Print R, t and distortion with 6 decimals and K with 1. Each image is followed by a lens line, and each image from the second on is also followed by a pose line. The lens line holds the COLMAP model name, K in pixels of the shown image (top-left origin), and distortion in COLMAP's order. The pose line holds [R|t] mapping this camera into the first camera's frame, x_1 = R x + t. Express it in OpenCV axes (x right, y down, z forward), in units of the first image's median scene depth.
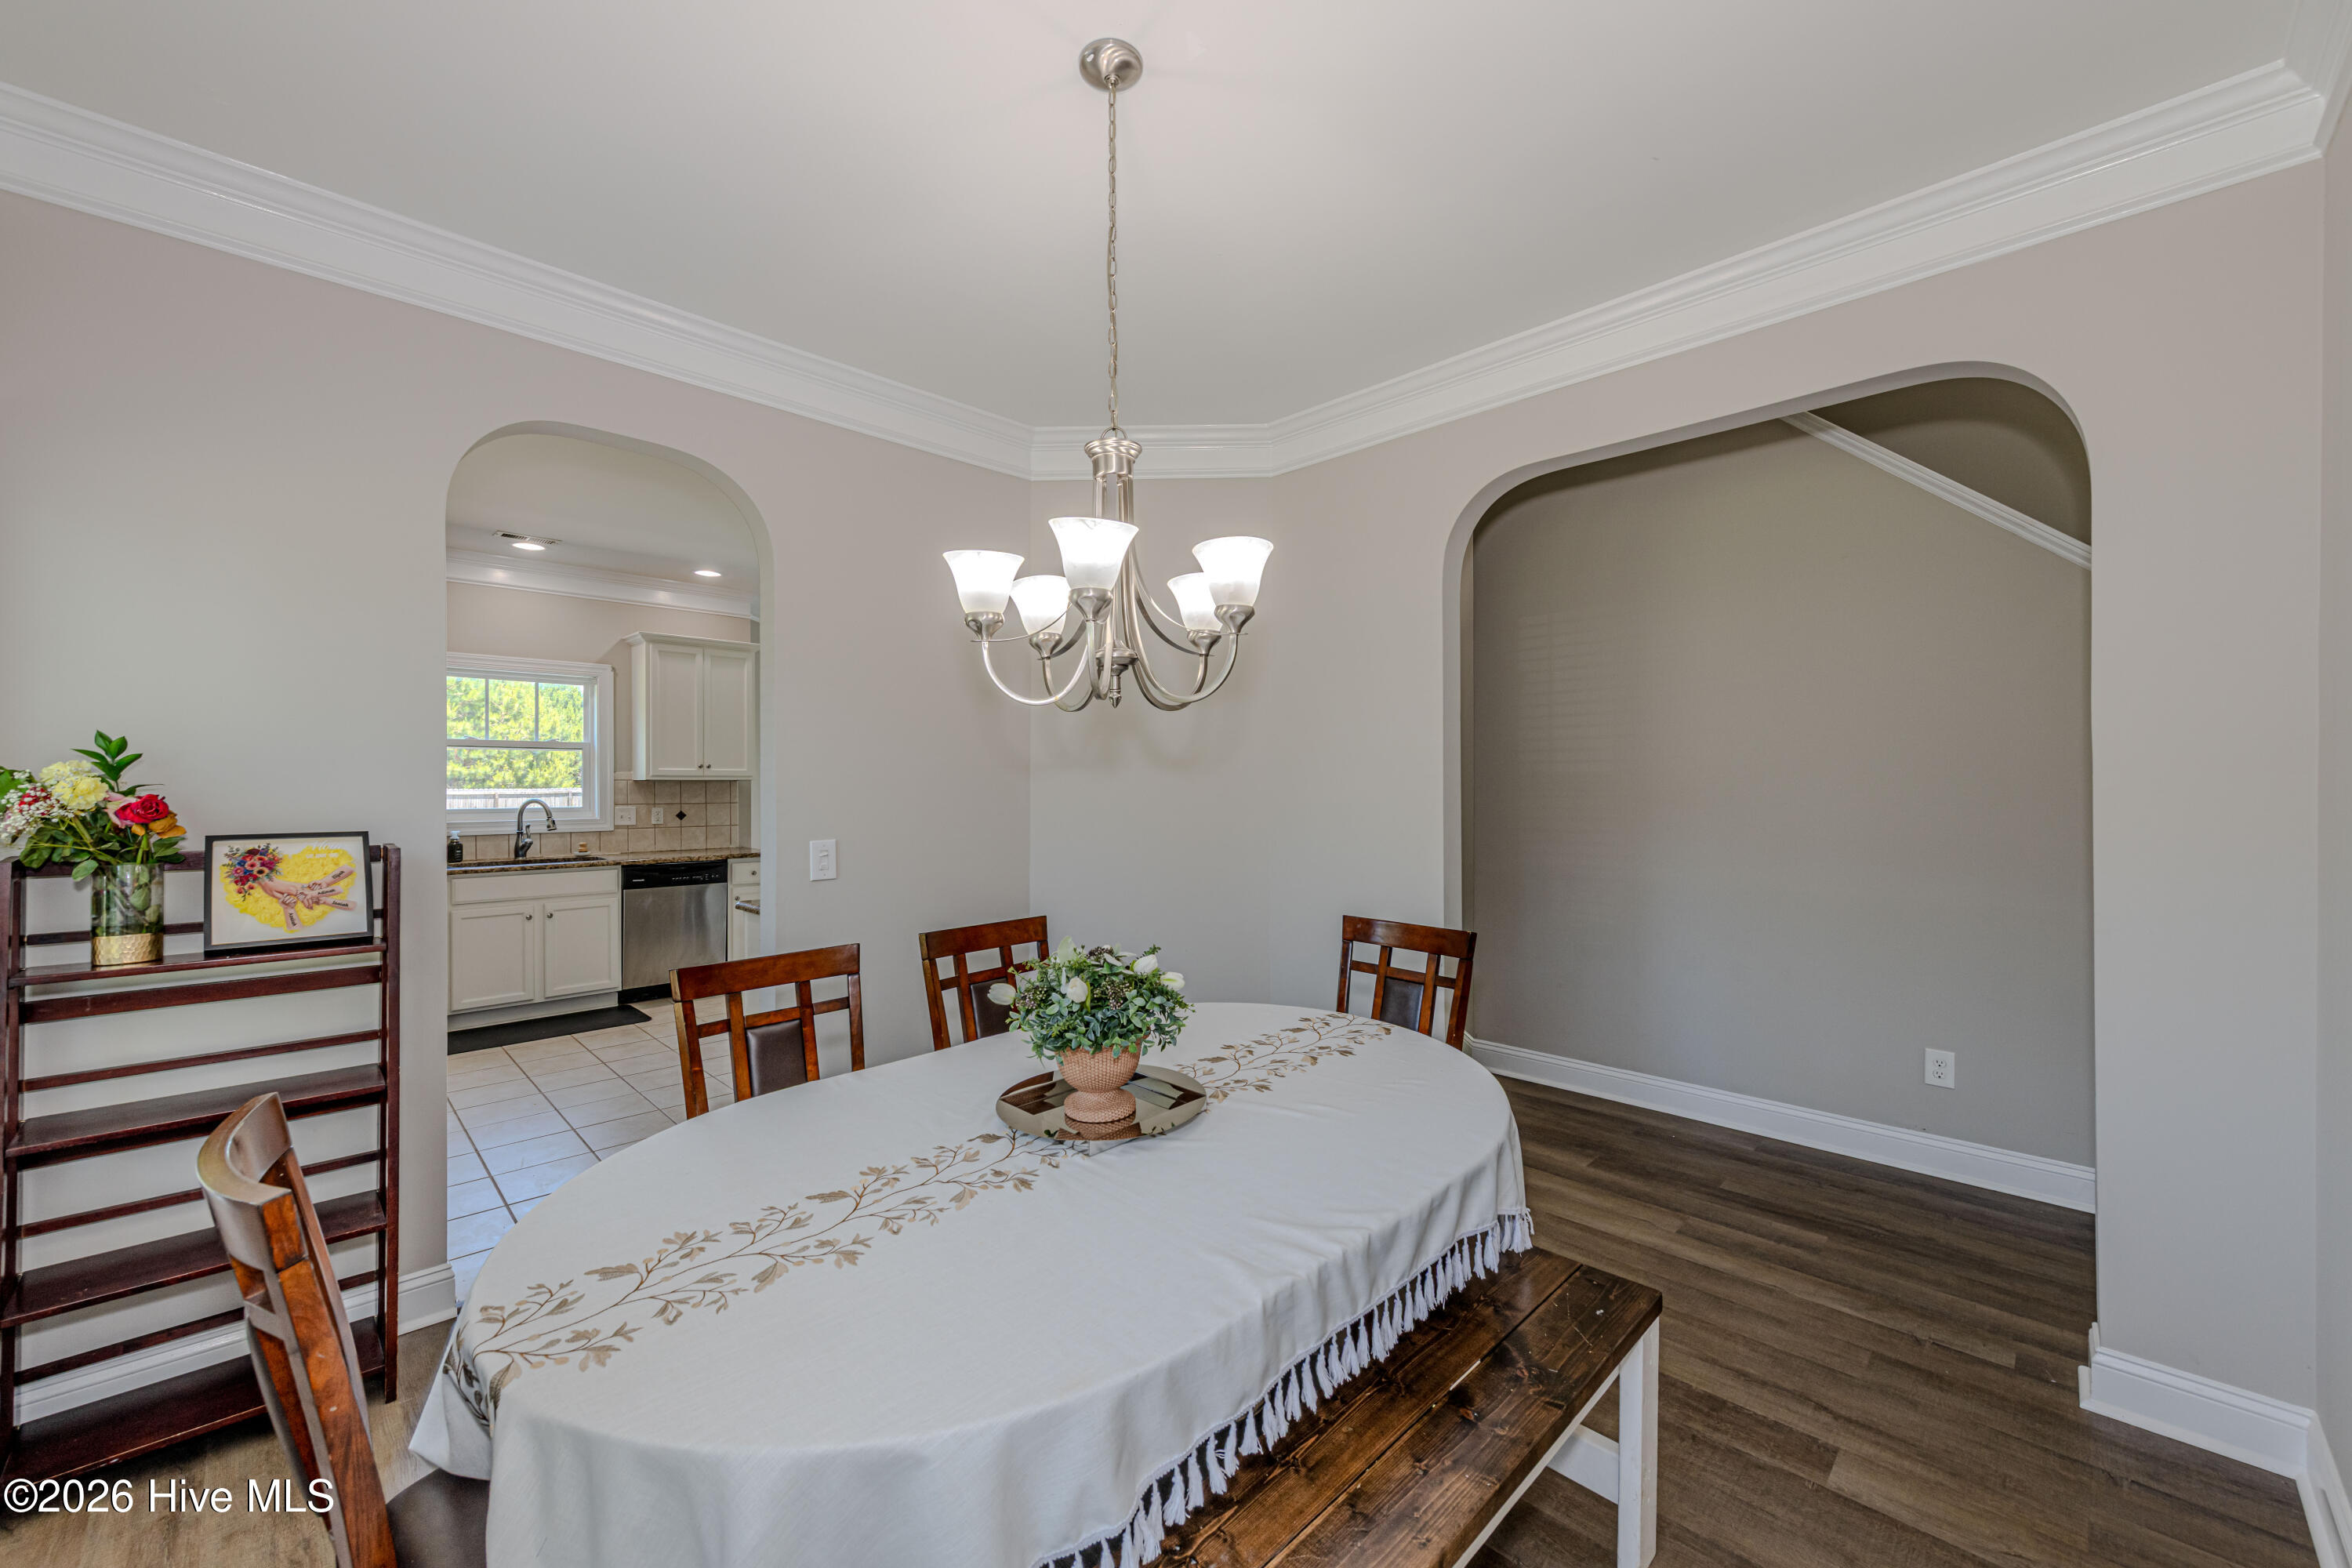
lens RADIAL K [[919.4, 0, 1180.1], [0, 919.4, 791.2], [0, 0, 1]] dist [0.009033, -0.003394]
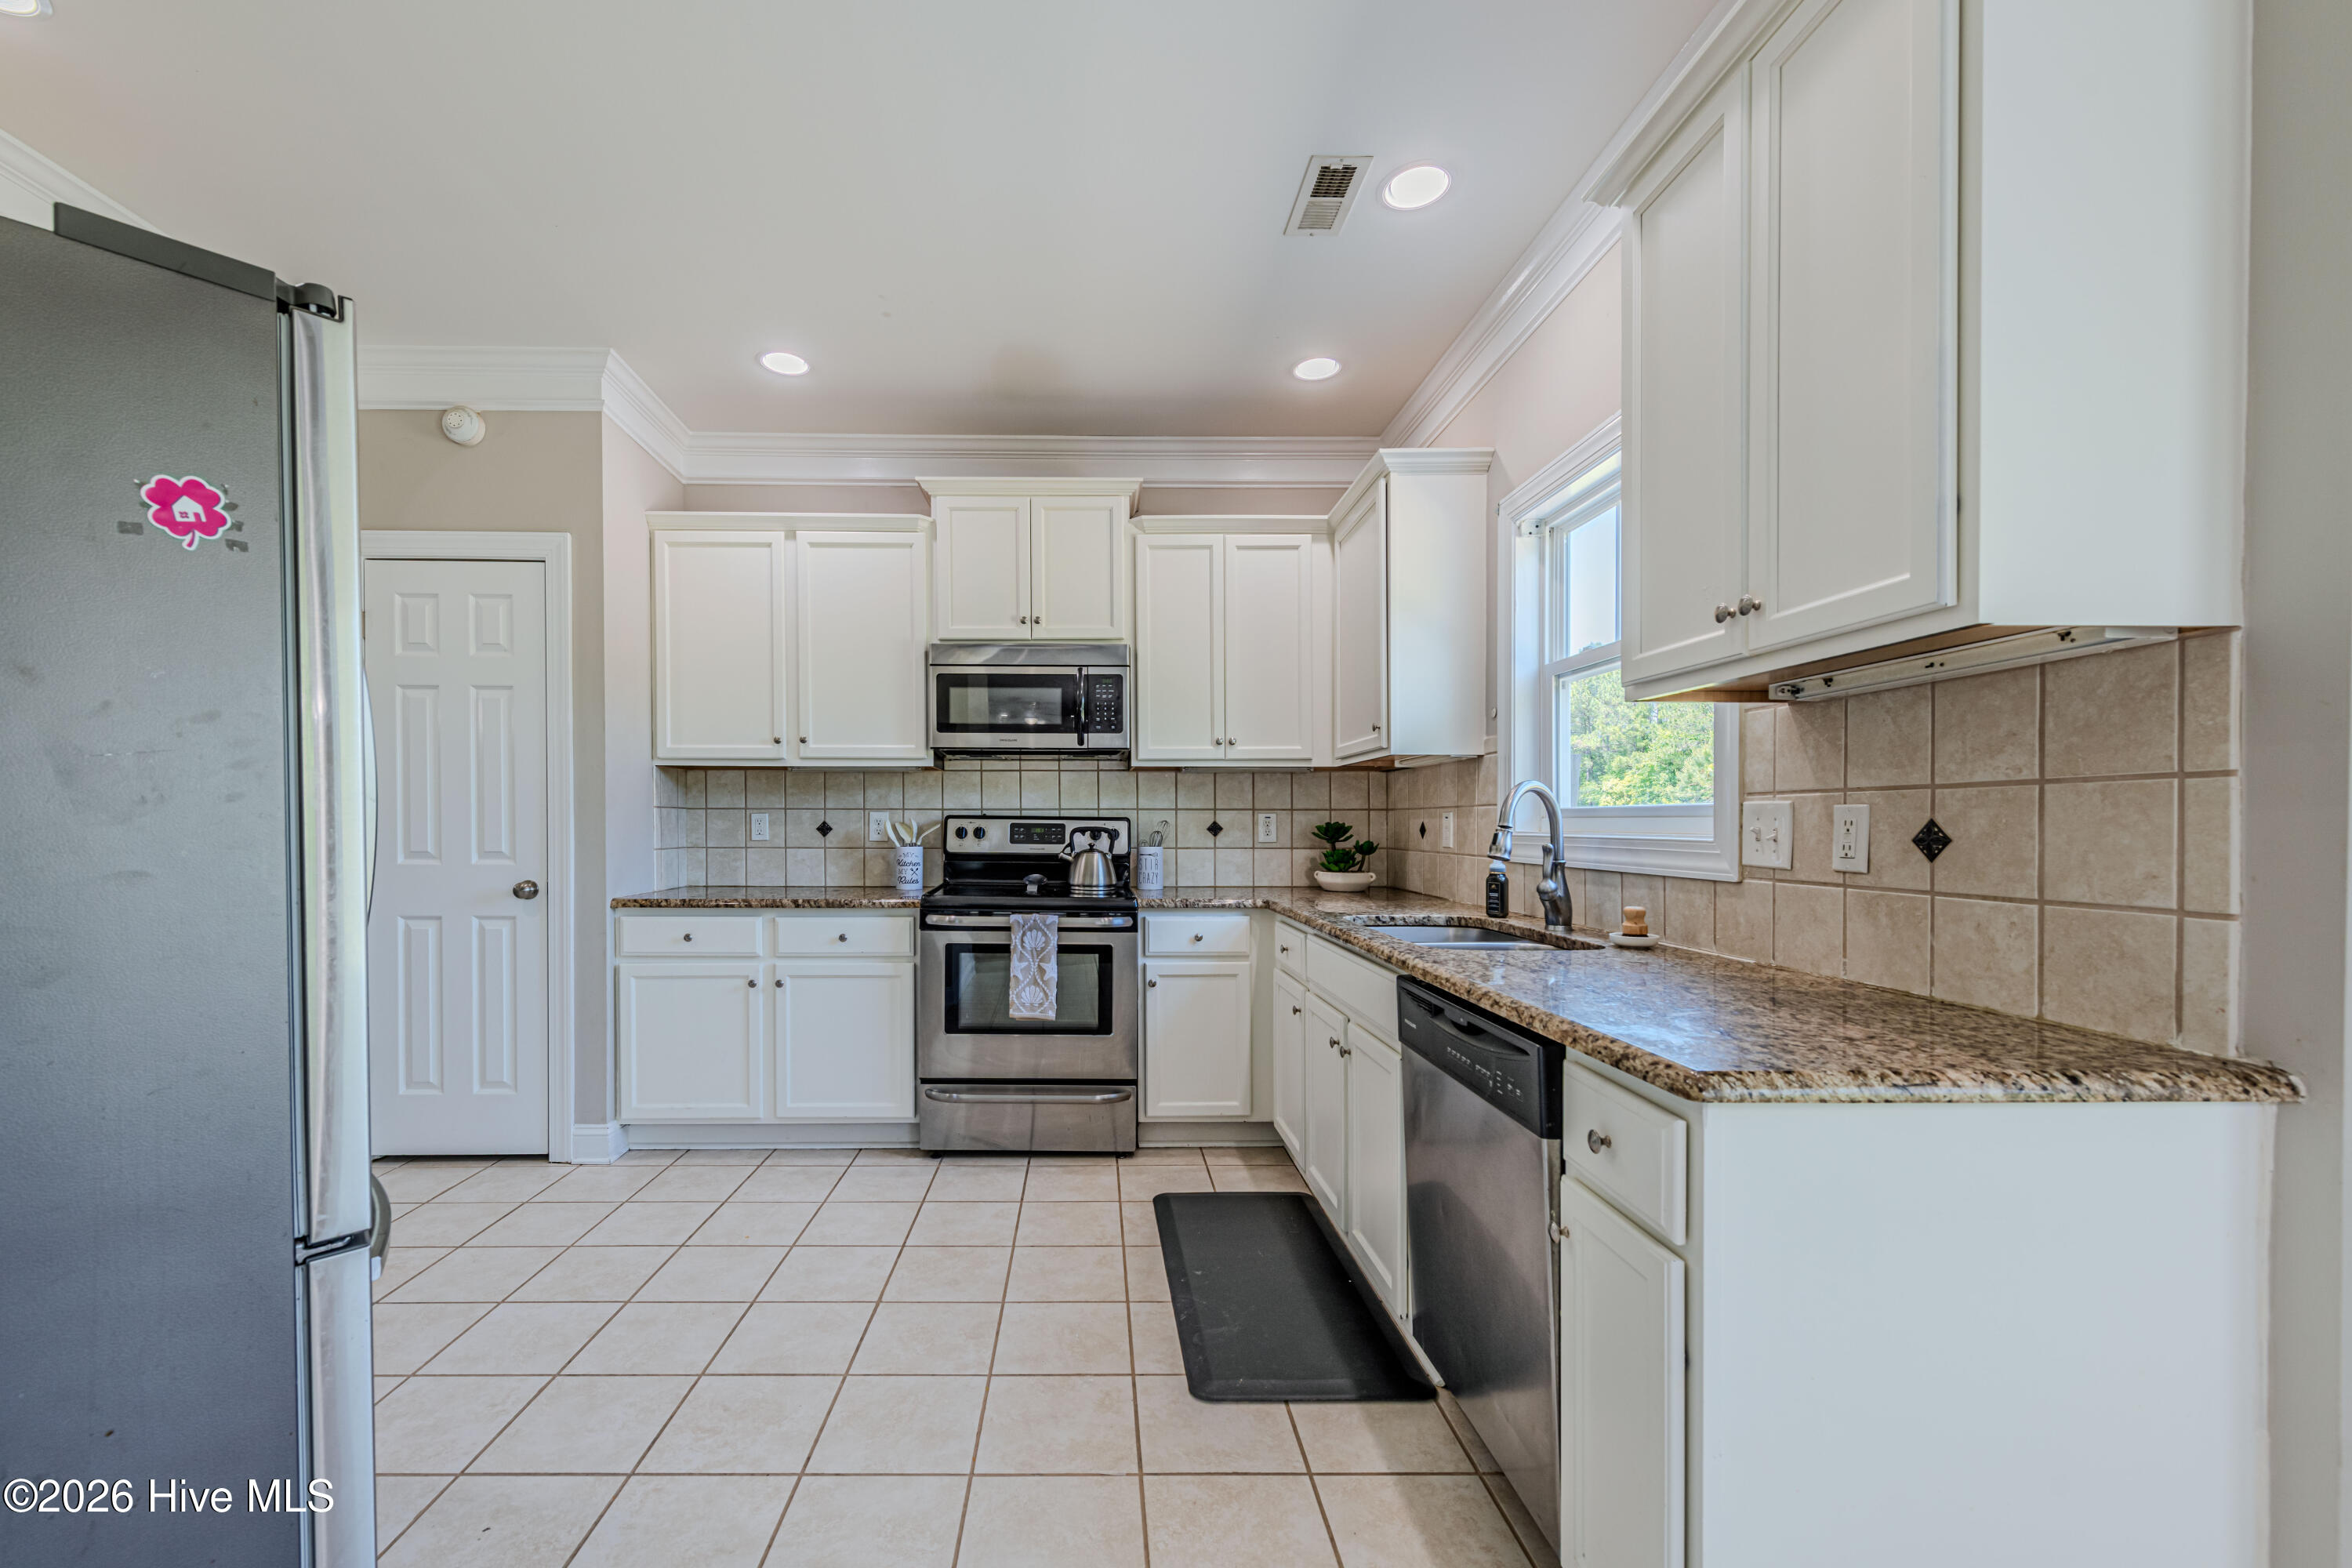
lens RADIAL K [[919.4, 0, 1081.5], [0, 919.4, 830.9], [0, 0, 1]] dist [0.009033, -0.003394]
pose [[-0.700334, 0.006678, -0.713784, -0.263496], [-0.005037, 0.999885, 0.014297, 0.023904], [0.713798, 0.013608, -0.700220, 1.089036]]
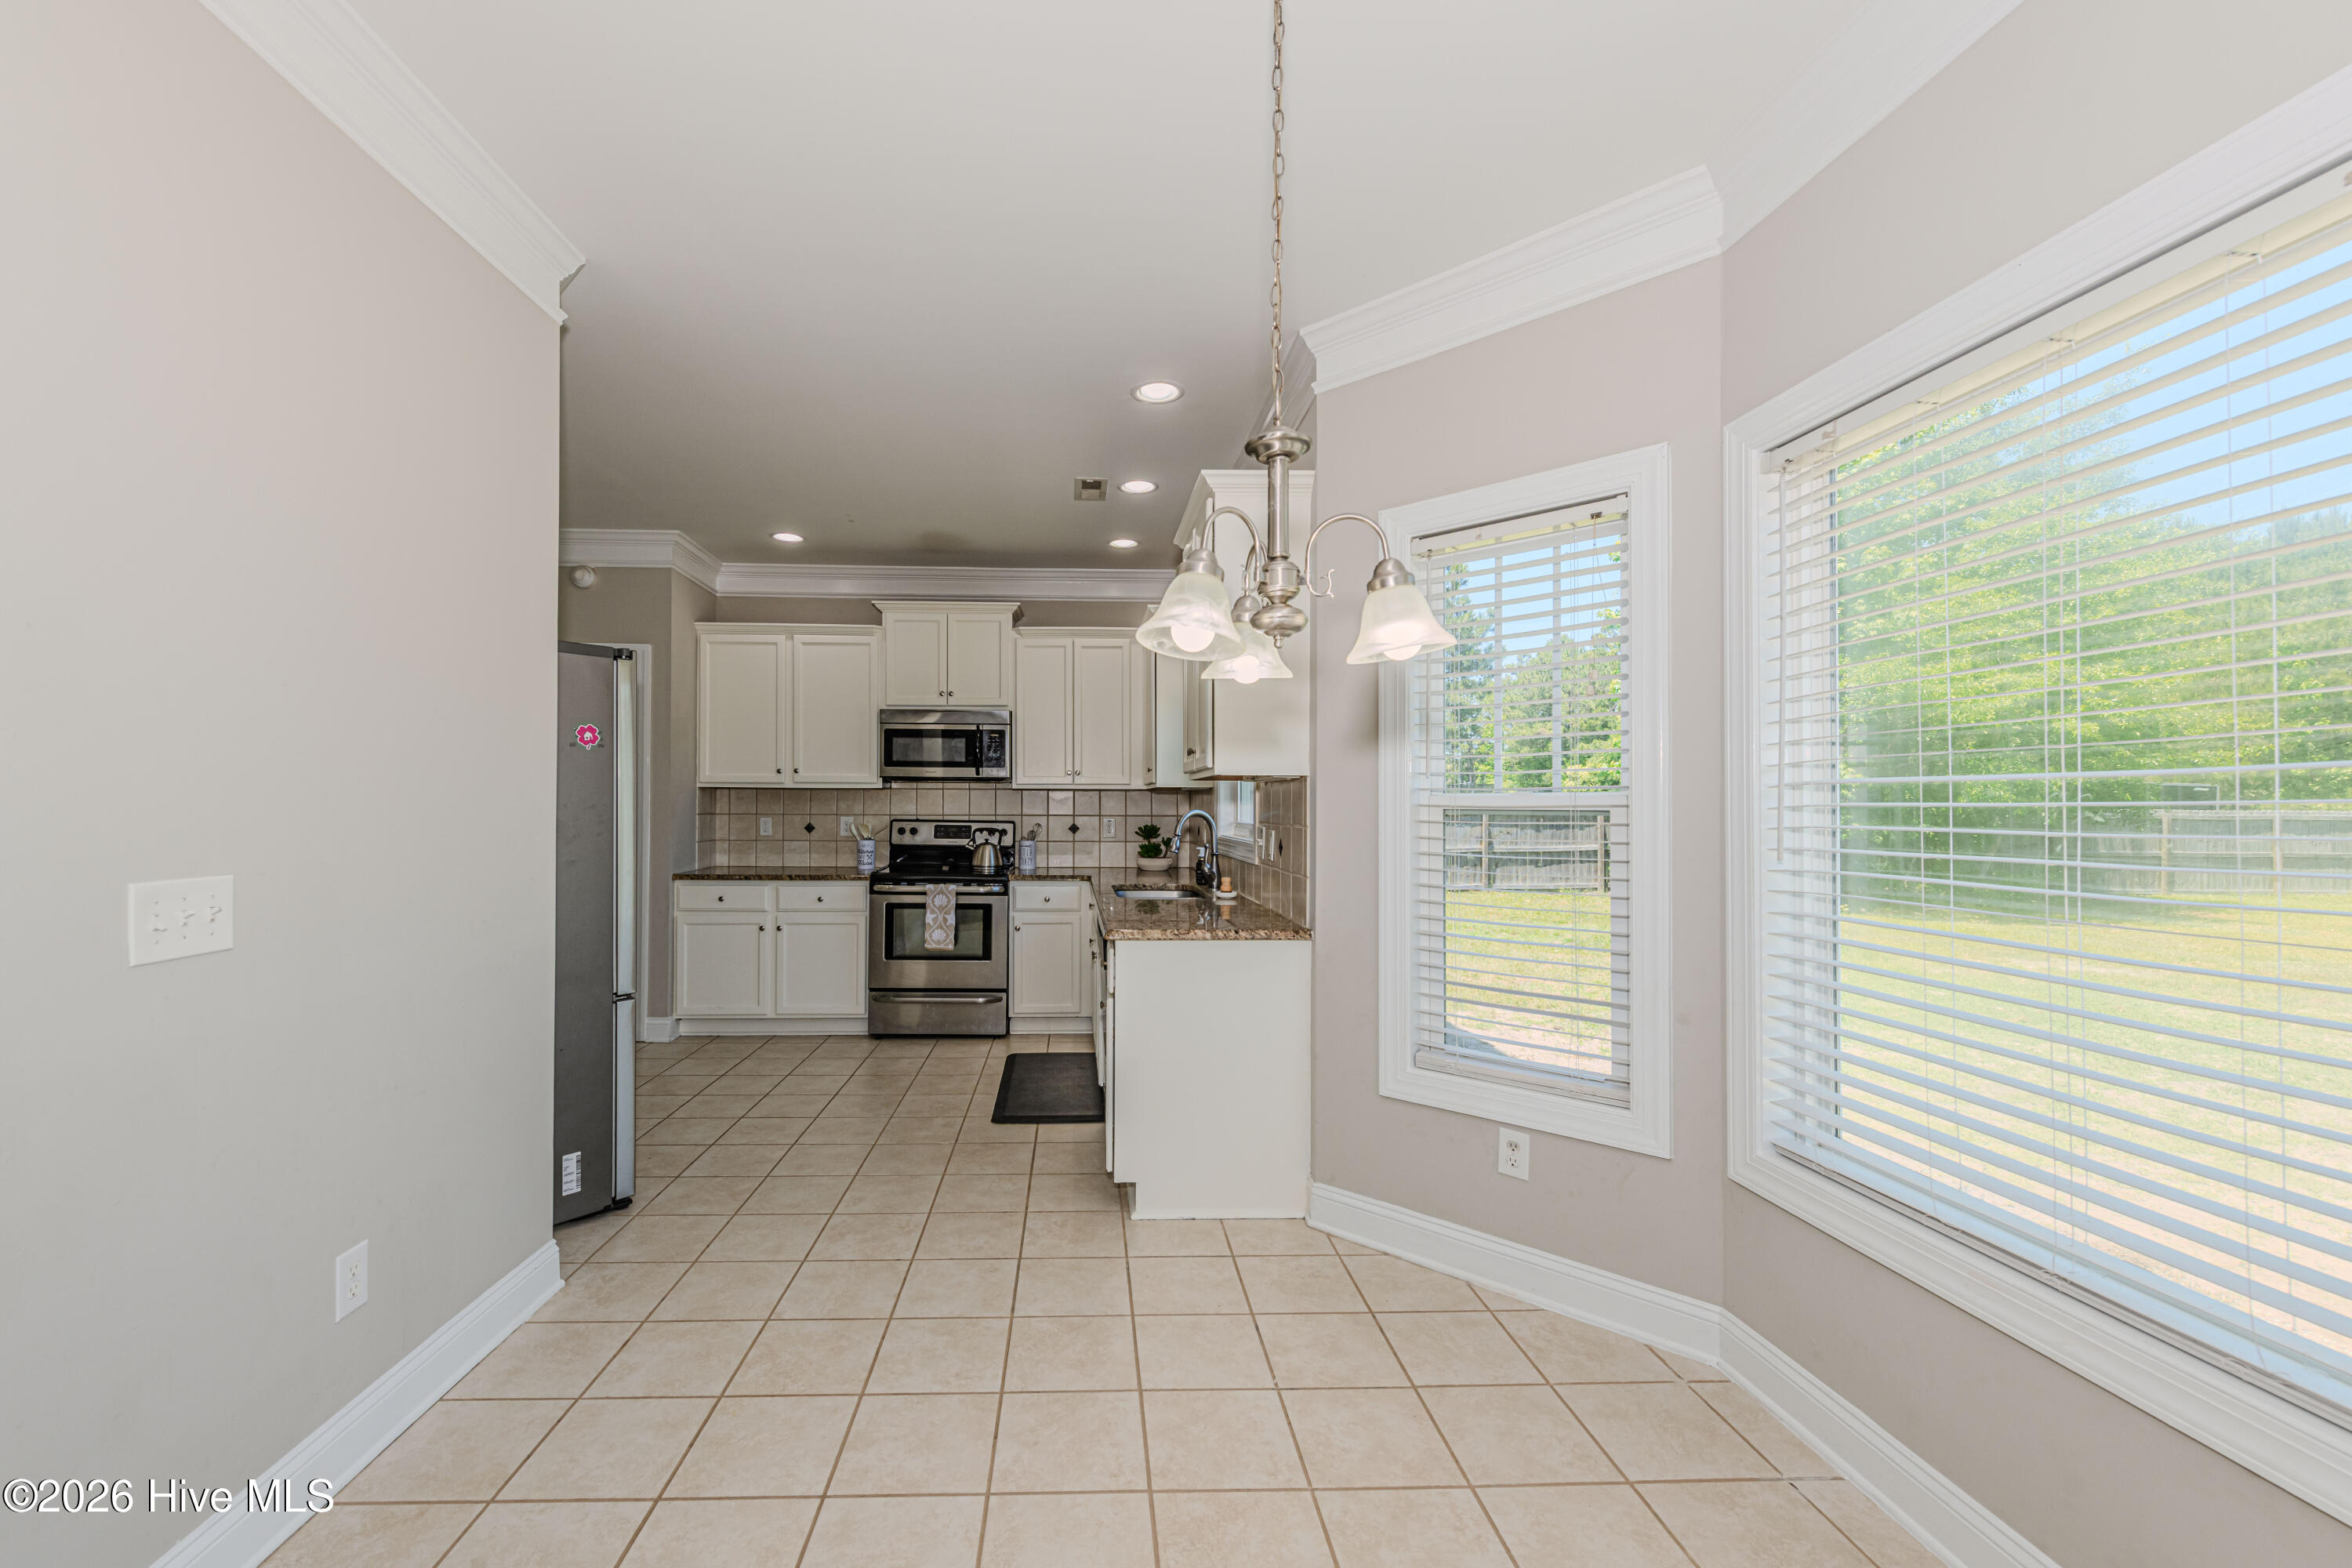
lens RADIAL K [[928.0, 0, 1104.9], [0, 928.0, 789.7], [0, 0, 1]] dist [0.003461, 0.000183]
pose [[-0.677513, -0.013885, -0.735380, -0.097585], [-0.009631, 0.999904, -0.010006, 0.000167], [0.735448, 0.000303, -0.677581, 1.384145]]
